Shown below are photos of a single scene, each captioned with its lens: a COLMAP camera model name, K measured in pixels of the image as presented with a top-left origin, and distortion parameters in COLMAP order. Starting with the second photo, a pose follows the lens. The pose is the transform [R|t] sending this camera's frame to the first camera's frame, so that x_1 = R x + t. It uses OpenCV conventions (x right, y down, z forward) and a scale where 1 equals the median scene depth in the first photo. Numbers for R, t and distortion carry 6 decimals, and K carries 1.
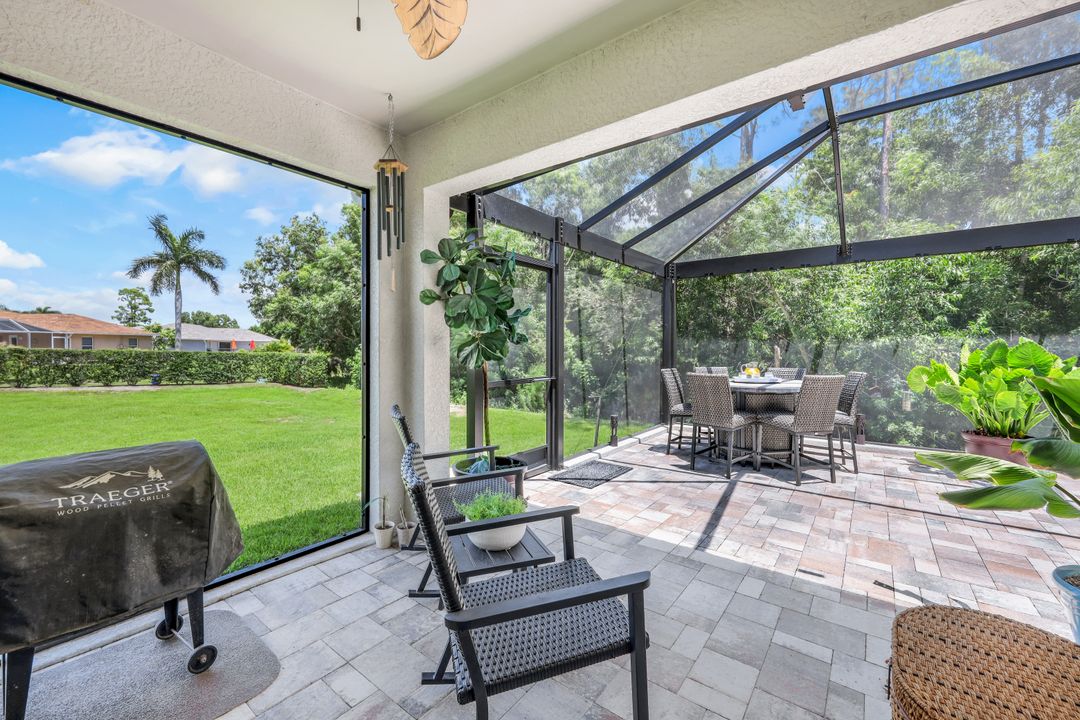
lens RADIAL K [[436.1, 0, 539.7], [0, 436.1, 355.0], [0, 0, 1]] dist [0.000212, -0.000054]
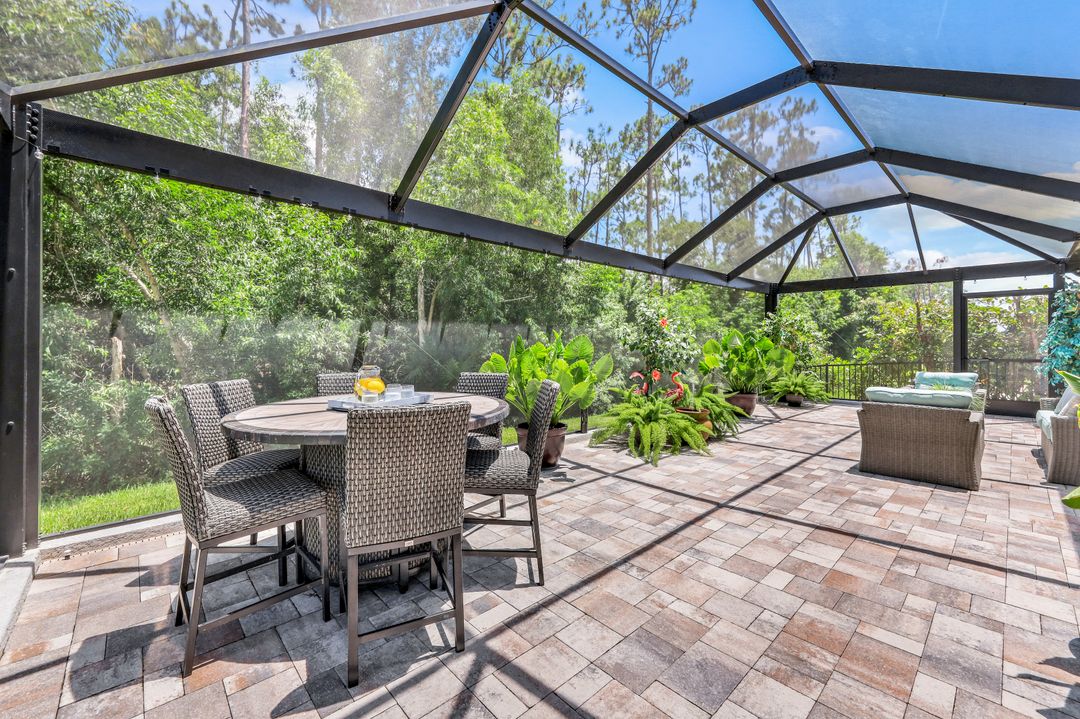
lens RADIAL K [[436.1, 0, 527.1], [0, 436.1, 341.2], [0, 0, 1]] dist [0.000212, -0.000054]
pose [[0.189801, 0.005100, 0.981809, 0.050892], [0.013661, 0.999876, -0.007835, -0.009464], [-0.981727, 0.014899, 0.189708, 1.242279]]
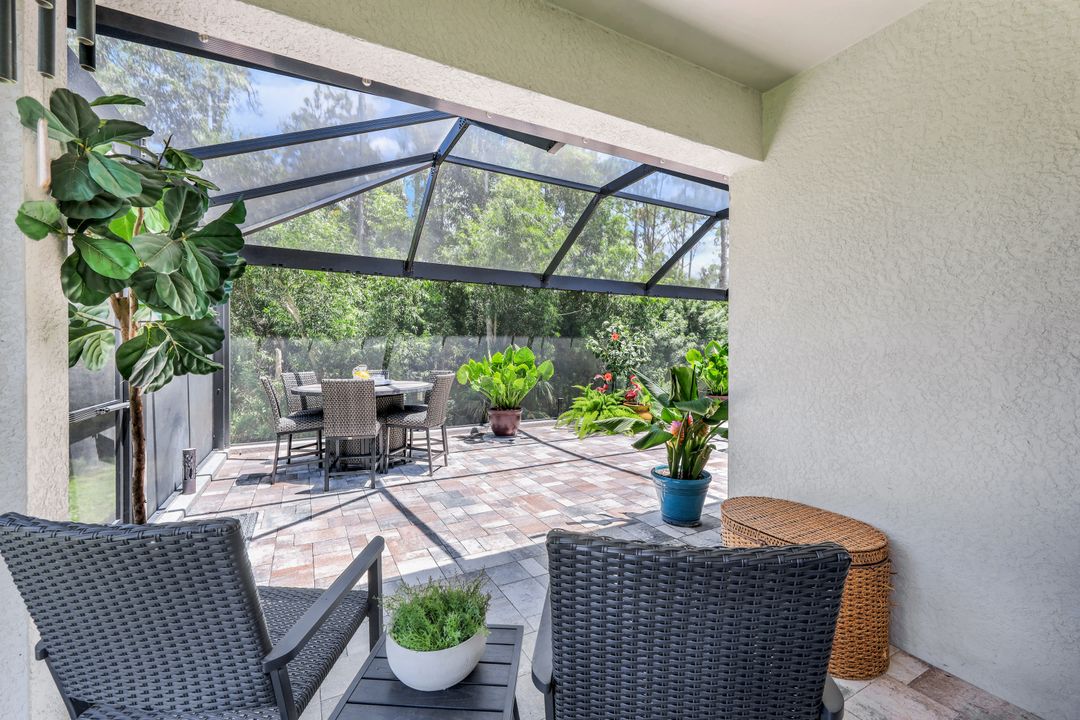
lens RADIAL K [[436.1, 0, 530.4], [0, 436.1, 356.3], [0, 0, 1]] dist [0.000212, -0.000054]
pose [[0.431430, -0.010663, 0.902084, -0.396375], [0.013758, 0.999892, 0.005239, -0.005971], [-0.902042, 0.010151, 0.431530, 0.408018]]
